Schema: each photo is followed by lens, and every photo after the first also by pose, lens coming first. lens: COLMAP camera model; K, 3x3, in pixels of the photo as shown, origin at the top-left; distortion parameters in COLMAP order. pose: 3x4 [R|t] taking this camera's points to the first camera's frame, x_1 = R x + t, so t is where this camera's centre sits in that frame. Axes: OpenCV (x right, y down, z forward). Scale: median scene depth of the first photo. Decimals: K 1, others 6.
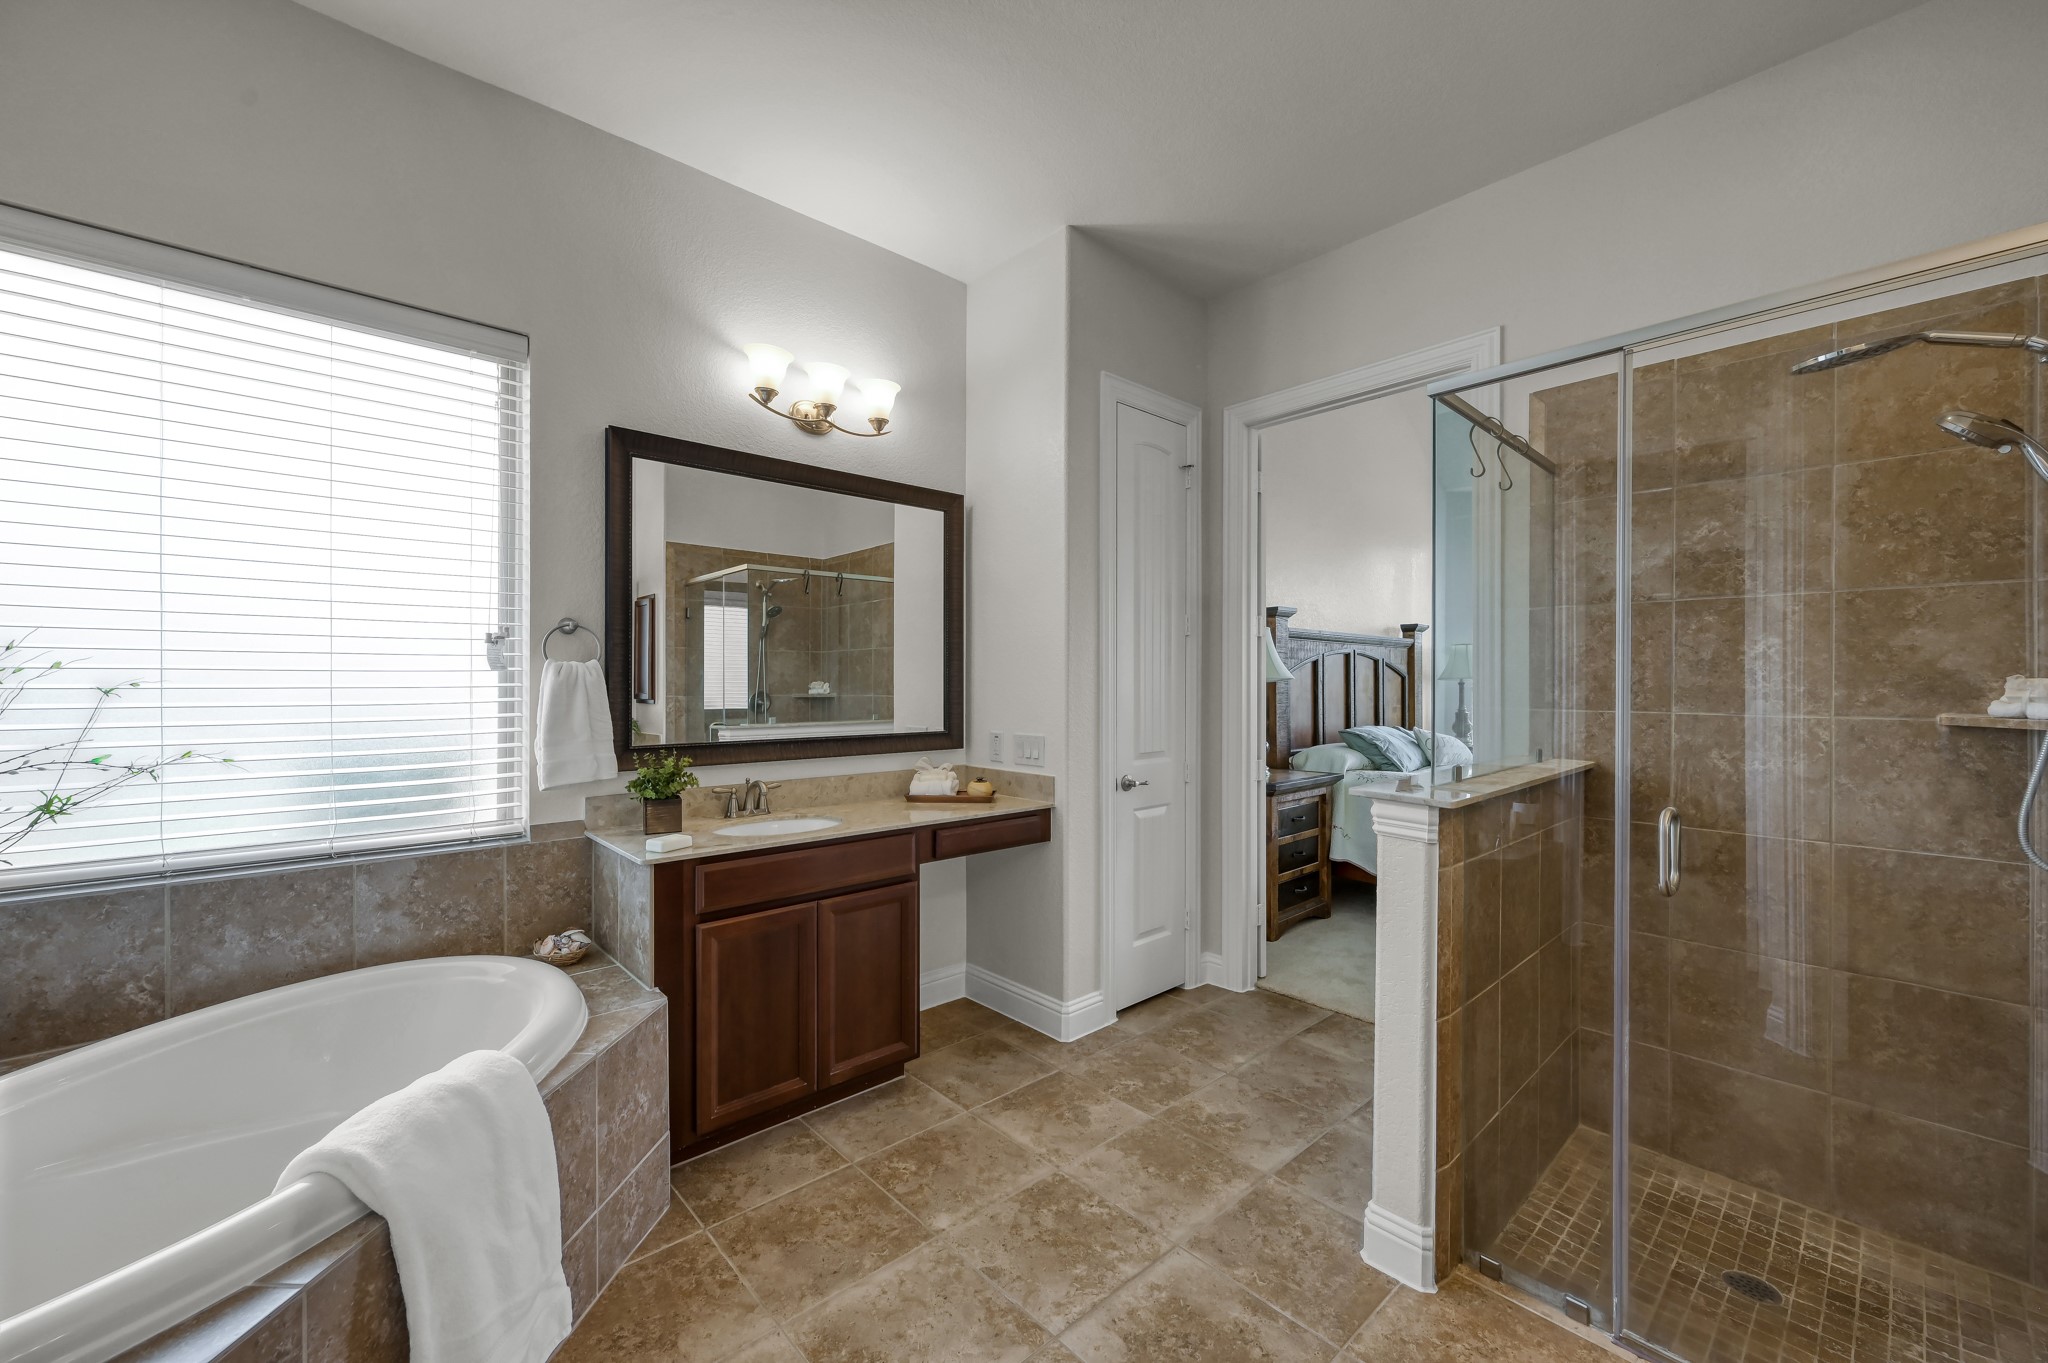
lens RADIAL K [[833.6, 0, 1020.7], [0, 833.6, 675.0], [0, 0, 1]] dist [0.002183, 0.000200]
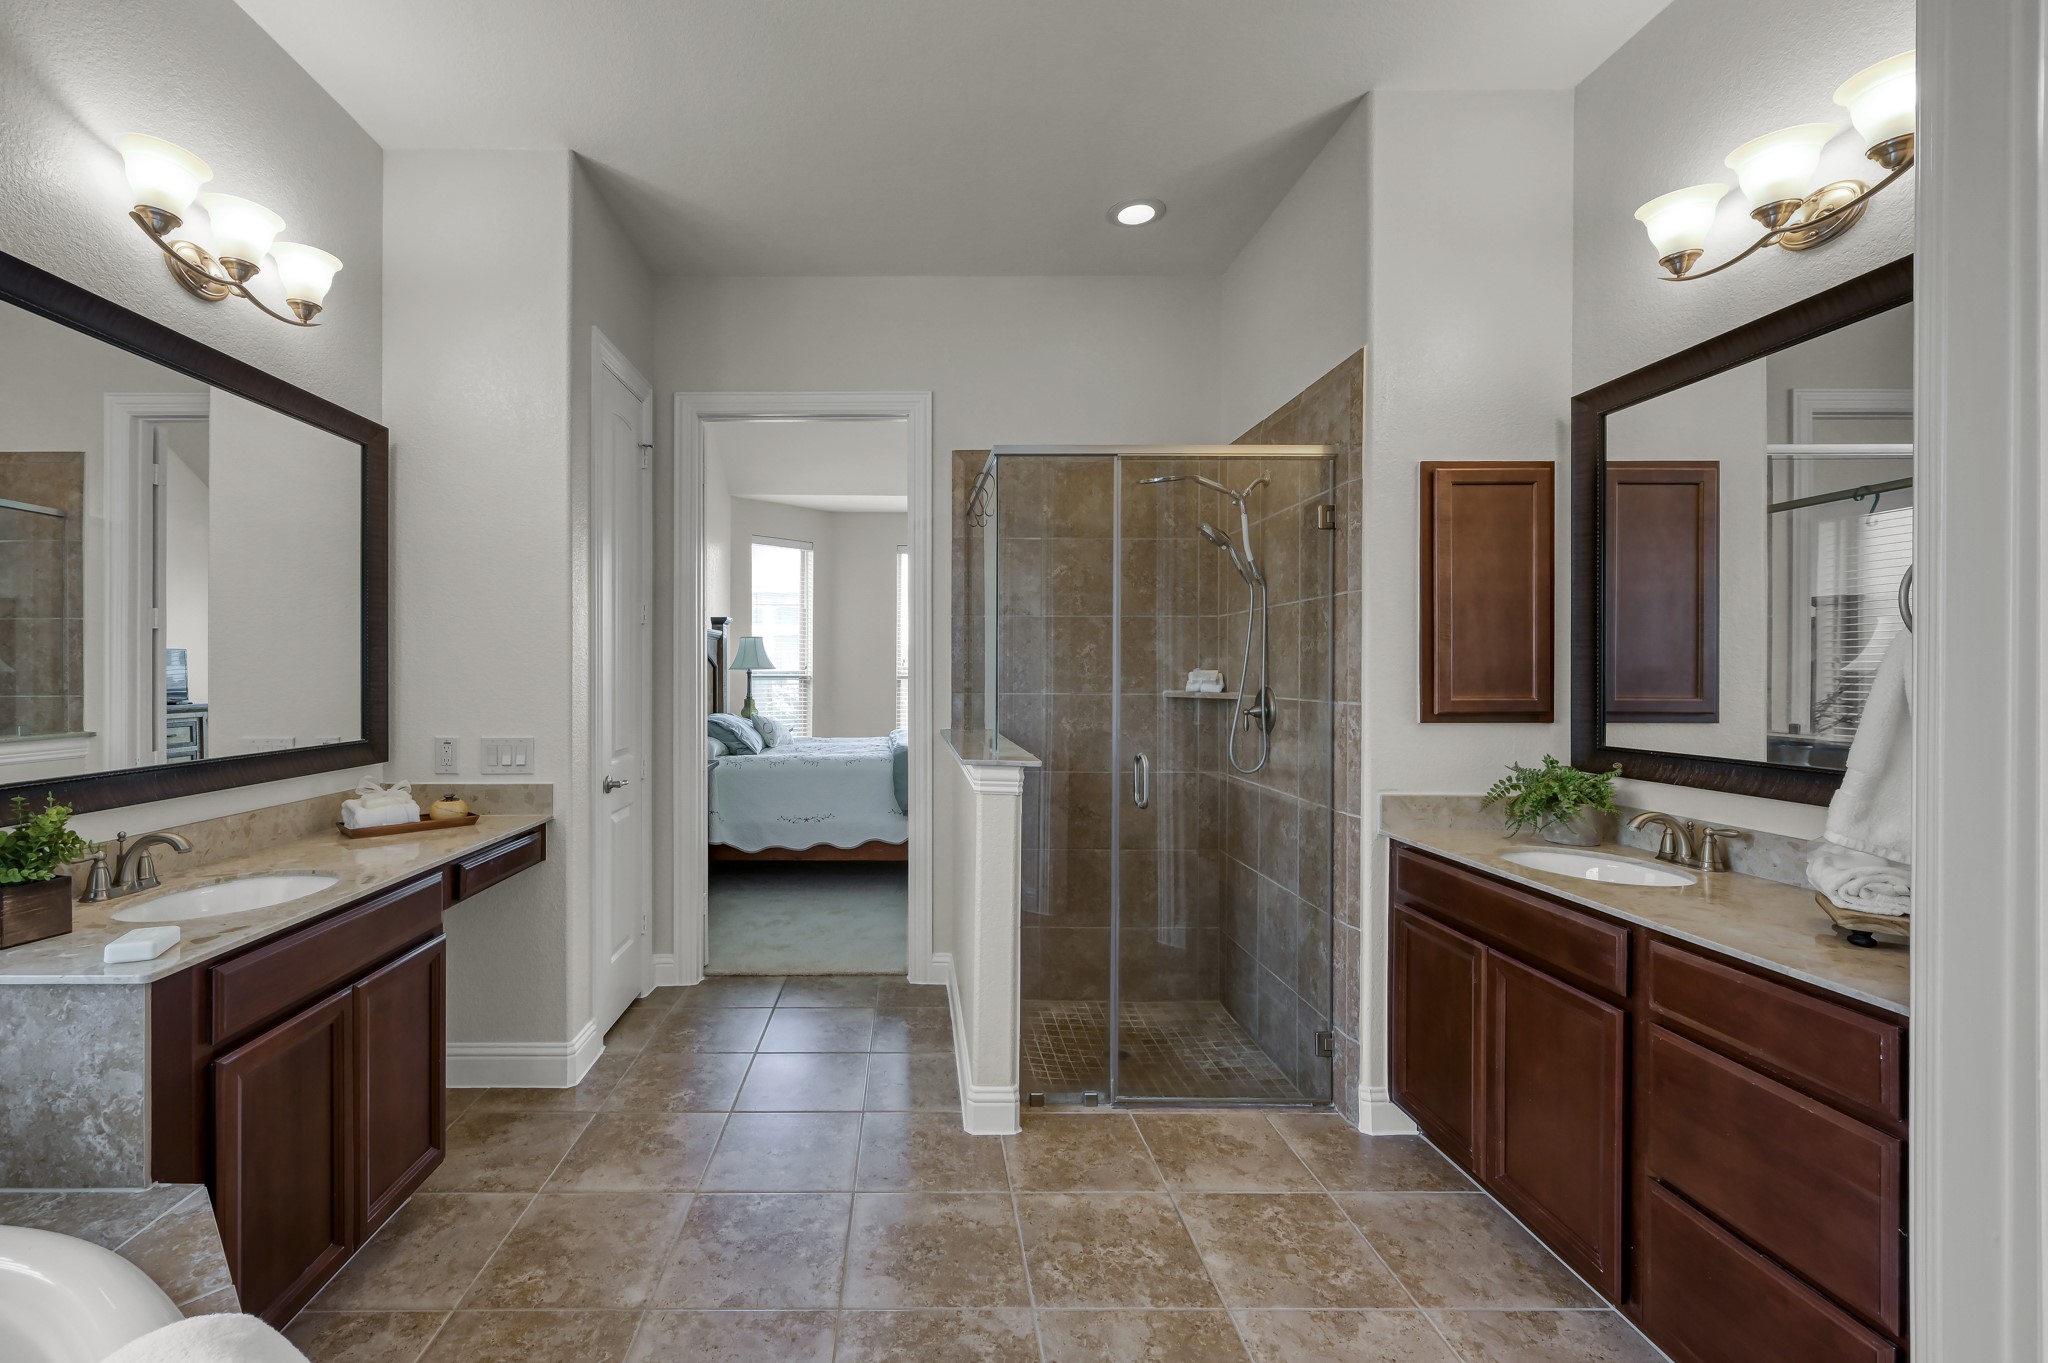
lens RADIAL K [[822.1, 0, 1023.3], [0, 822.1, 664.4], [0, 0, 1]] dist [0.000894, 0.000679]
pose [[0.654029, 0.005181, 0.756452, -0.337754], [-0.005283, 0.999983, -0.002281, -0.002201], [-0.756451, -0.002504, 0.654046, 0.093758]]
